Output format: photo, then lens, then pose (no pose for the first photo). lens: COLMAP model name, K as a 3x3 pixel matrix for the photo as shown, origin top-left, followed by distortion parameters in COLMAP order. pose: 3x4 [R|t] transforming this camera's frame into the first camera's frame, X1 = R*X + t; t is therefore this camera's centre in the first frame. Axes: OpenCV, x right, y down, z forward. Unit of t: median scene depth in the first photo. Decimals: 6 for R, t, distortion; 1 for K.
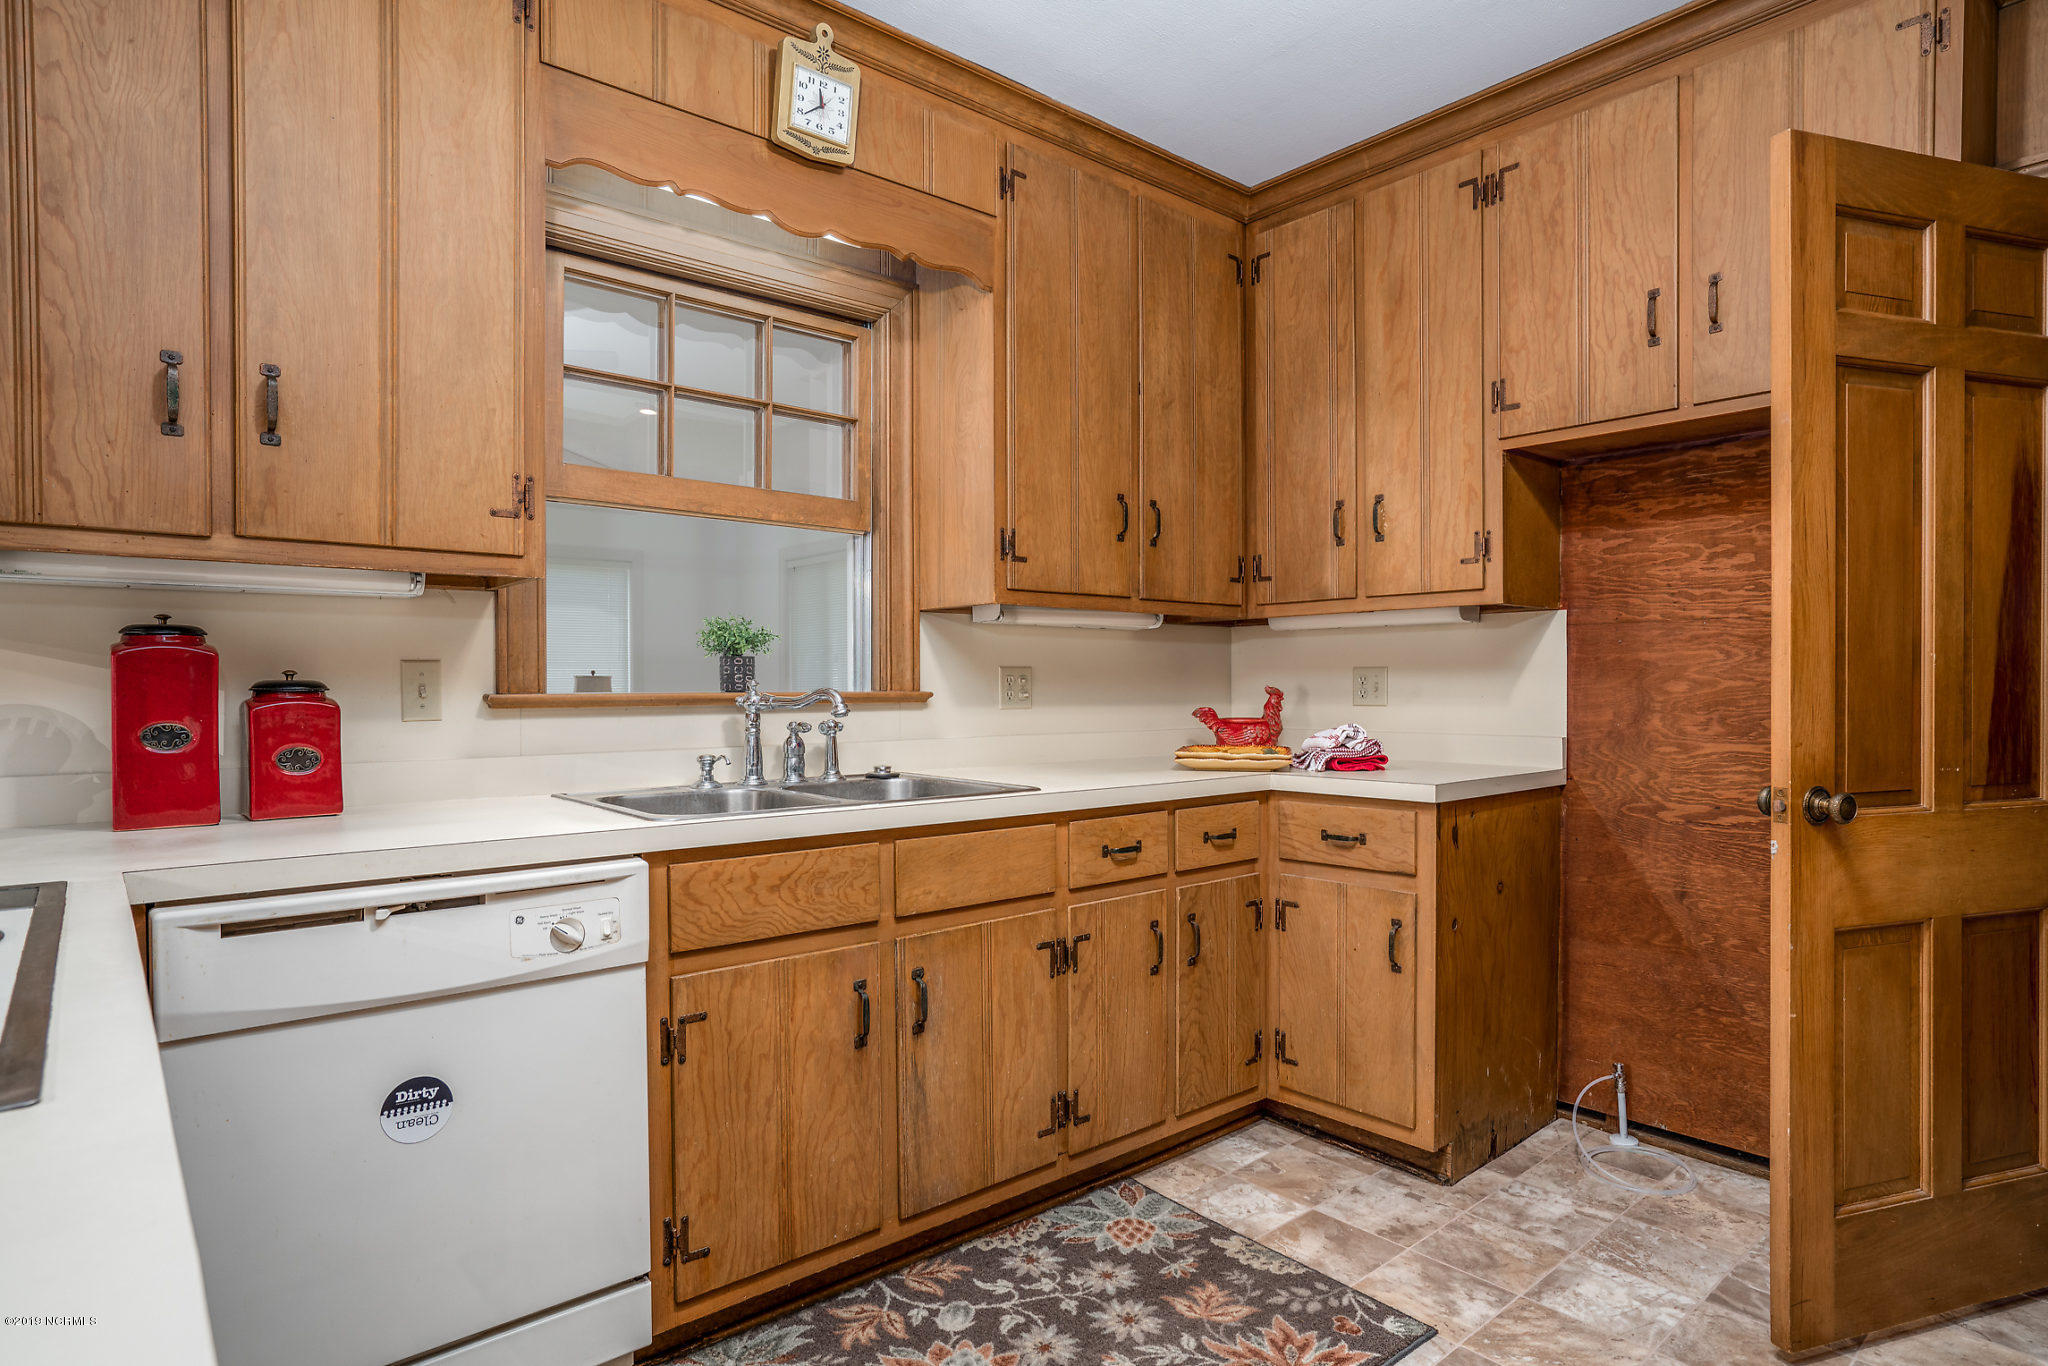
lens RADIAL K [[1113.0, 0, 1022.2], [0, 1113.0, 703.6], [0, 0, 1]] dist [-0.040014, 0.031201]
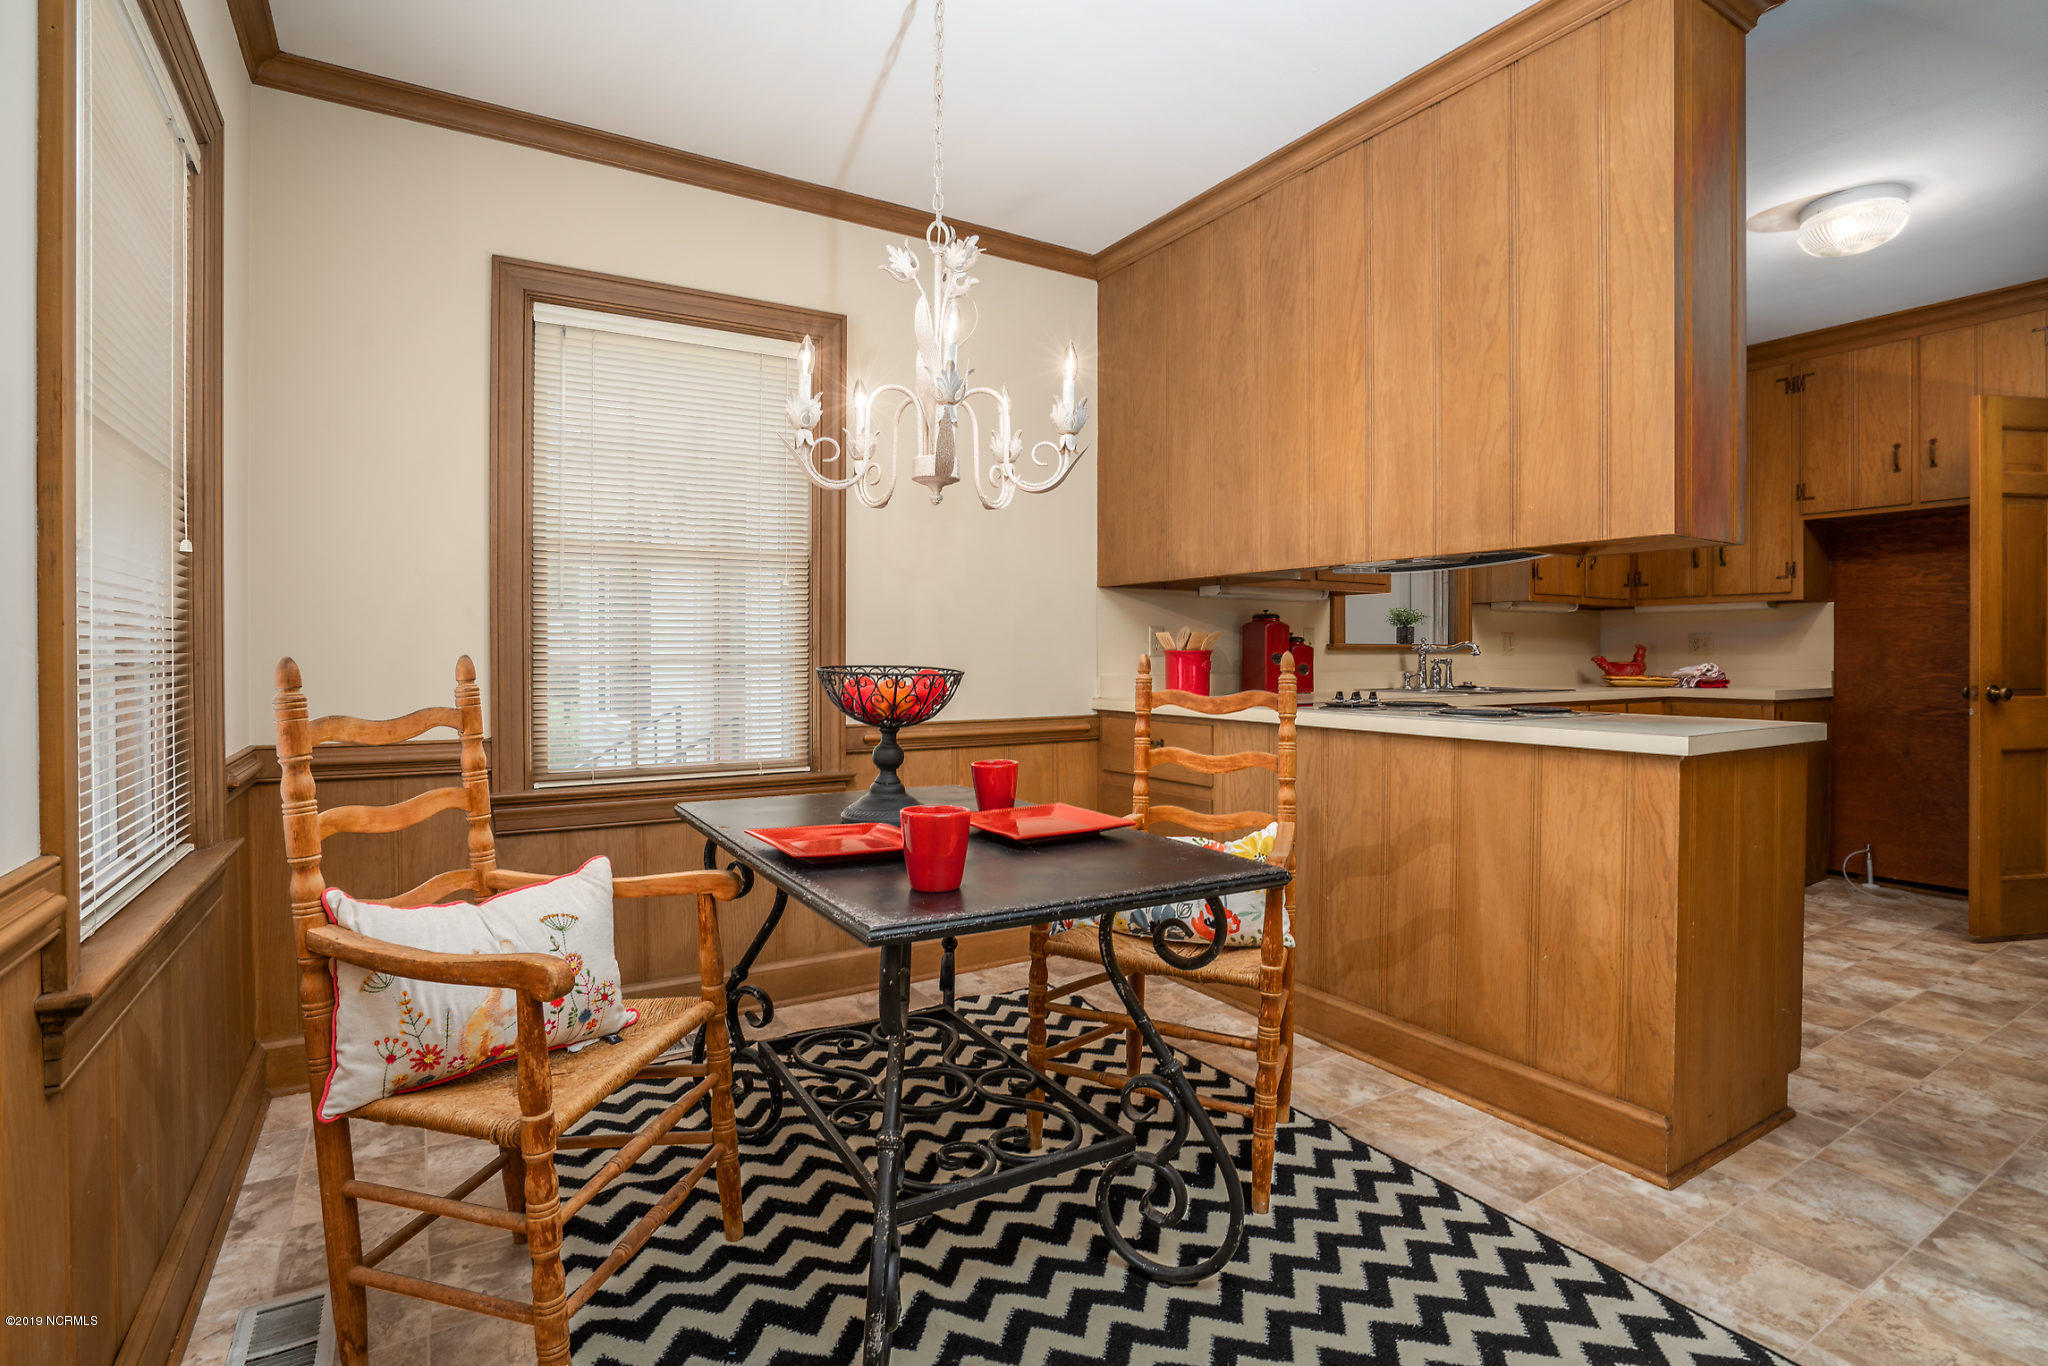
lens RADIAL K [[1004.9, 0, 987.2], [0, 1004.9, 663.2], [0, 0, 1]] dist [-0.051495, 0.020355]
pose [[0.987057, 0.005117, -0.160285, -0.693940], [-0.006127, 0.999964, -0.005809, 0.038436], [0.160250, 0.006716, 0.987054, -0.908135]]
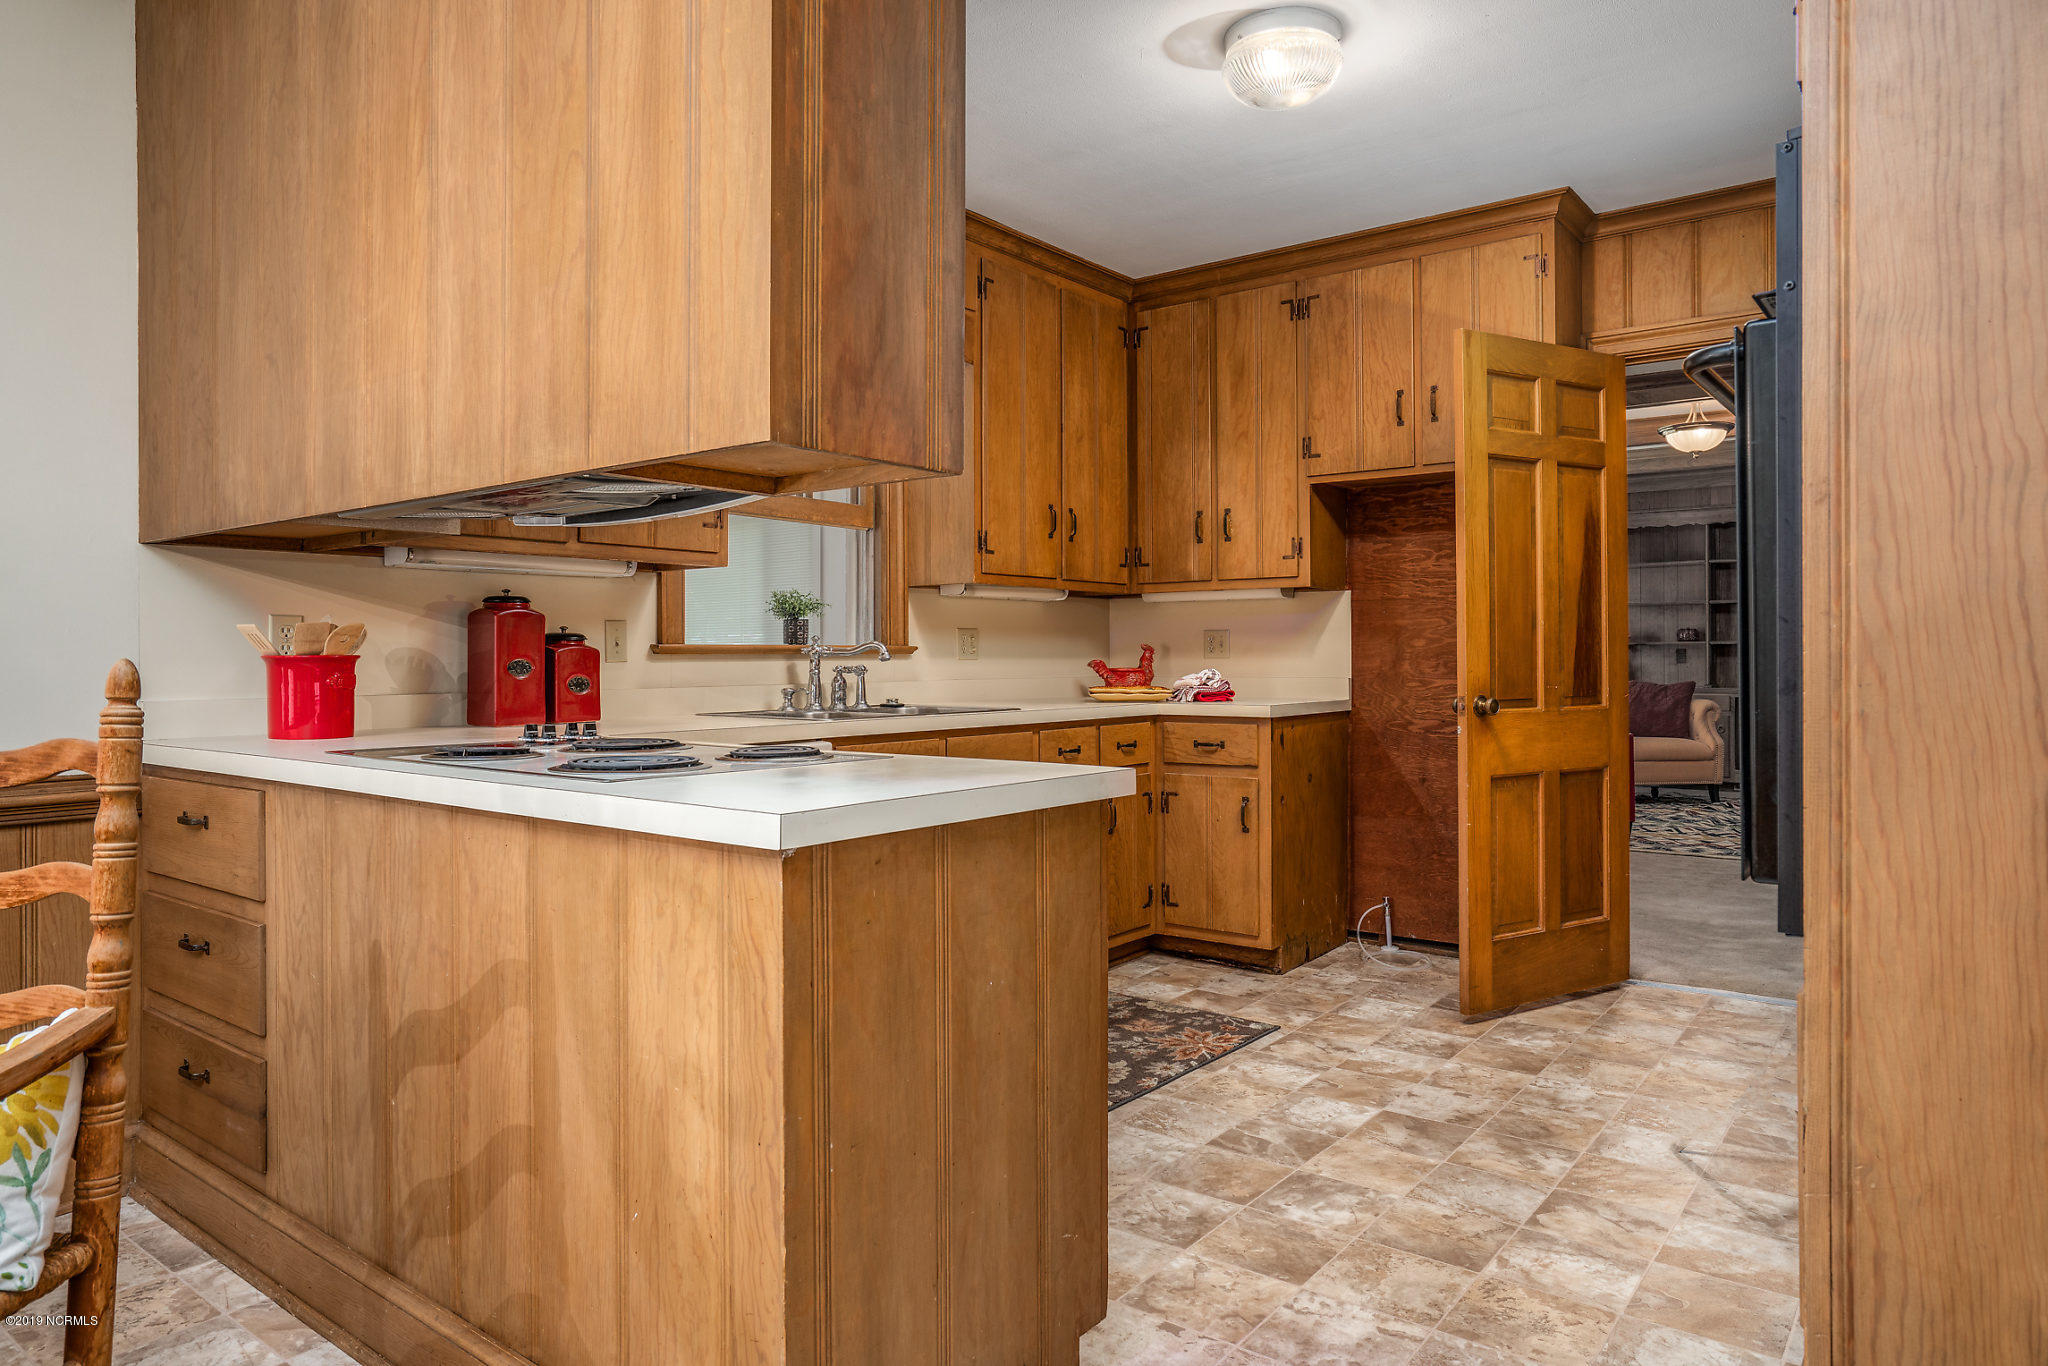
lens RADIAL K [[1289.9, 0, 1032.4], [0, 1289.9, 658.4], [0, 0, 1]] dist [-0.024023, 0.031960]
pose [[0.978410, -0.000511, 0.206674, -0.291358], [0.003668, 0.999882, -0.014891, 0.030671], [-0.206642, 0.015328, 0.978297, -0.621791]]
